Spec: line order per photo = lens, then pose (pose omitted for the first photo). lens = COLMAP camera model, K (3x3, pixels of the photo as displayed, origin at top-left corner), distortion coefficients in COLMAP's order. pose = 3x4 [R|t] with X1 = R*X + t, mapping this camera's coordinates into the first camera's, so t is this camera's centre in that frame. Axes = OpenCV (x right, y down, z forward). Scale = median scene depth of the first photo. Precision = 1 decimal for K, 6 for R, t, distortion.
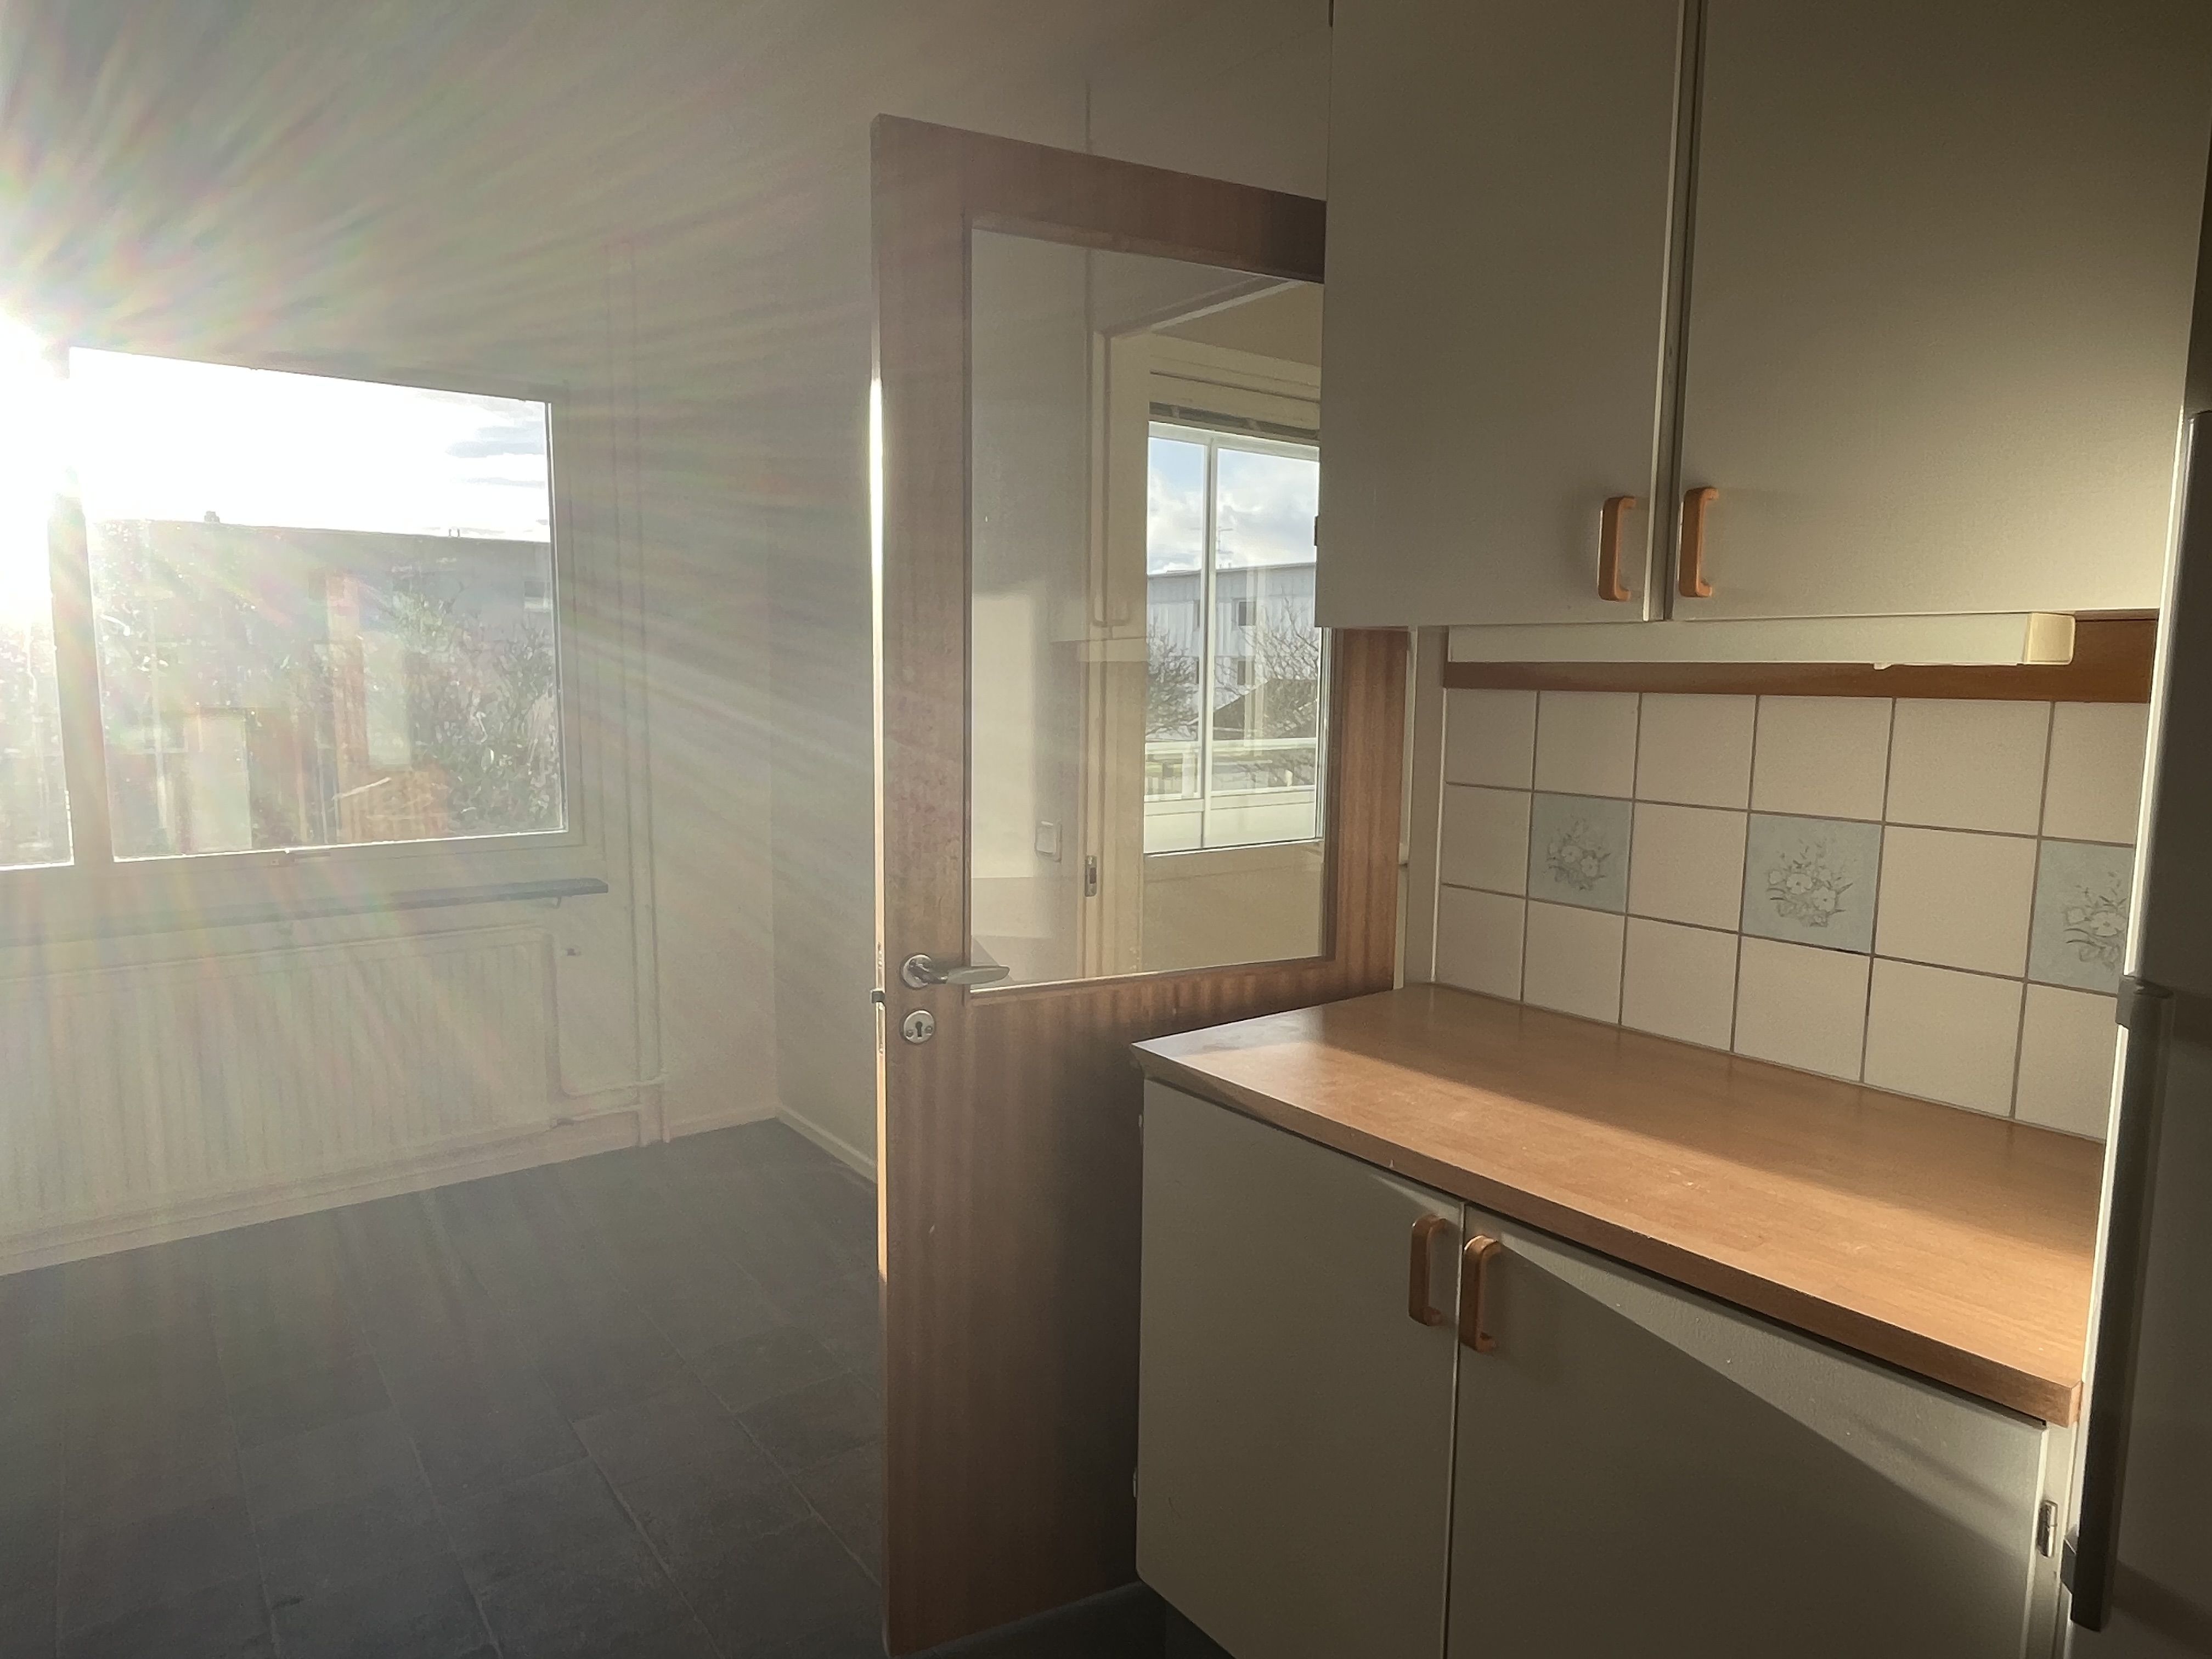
lens RADIAL K [[1314.9, 0, 1106.3], [0, 1314.9, 827.9], [0, 0, 1]] dist [-0.000846, -0.000122]
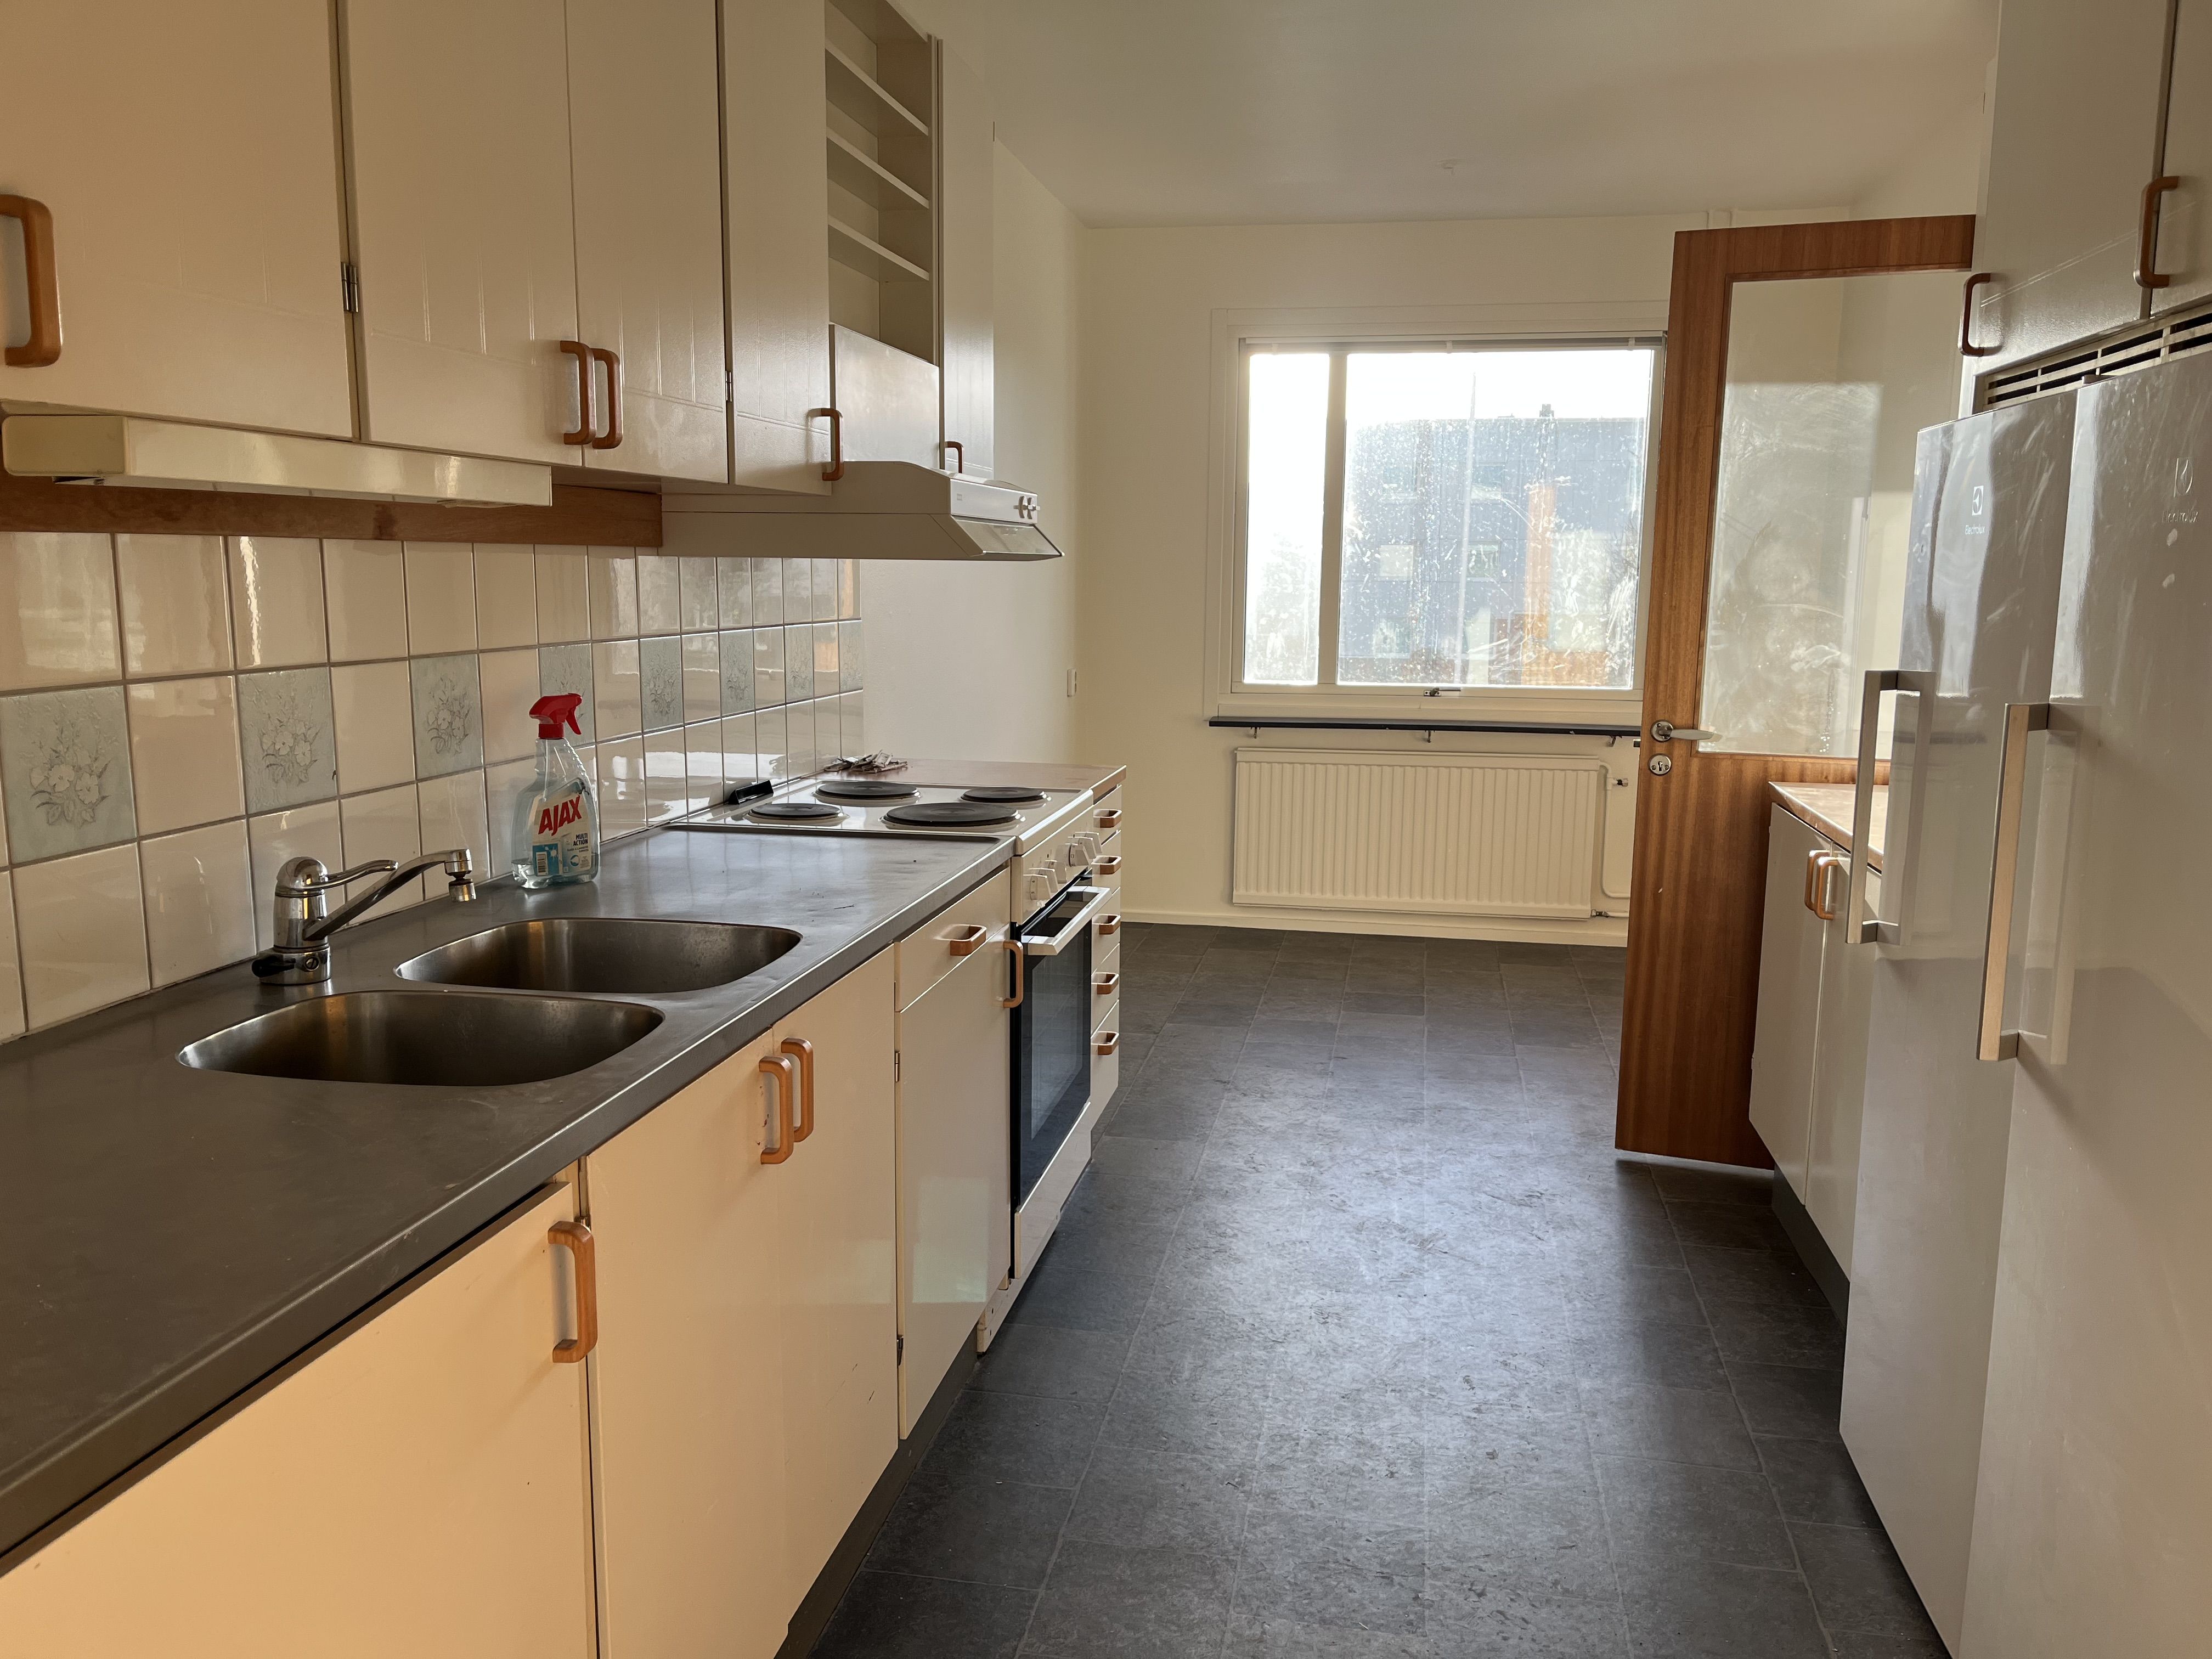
lens RADIAL K [[1666.7, 0, 1104.9], [0, 1666.7, 834.4], [0, 0, 1]] dist [0.000644, 0.000254]
pose [[-0.667430, -0.122218, 0.734575, -0.711603], [0.087984, 0.966588, 0.240763, -0.124168], [-0.739457, 0.225323, -0.634376, 1.292478]]
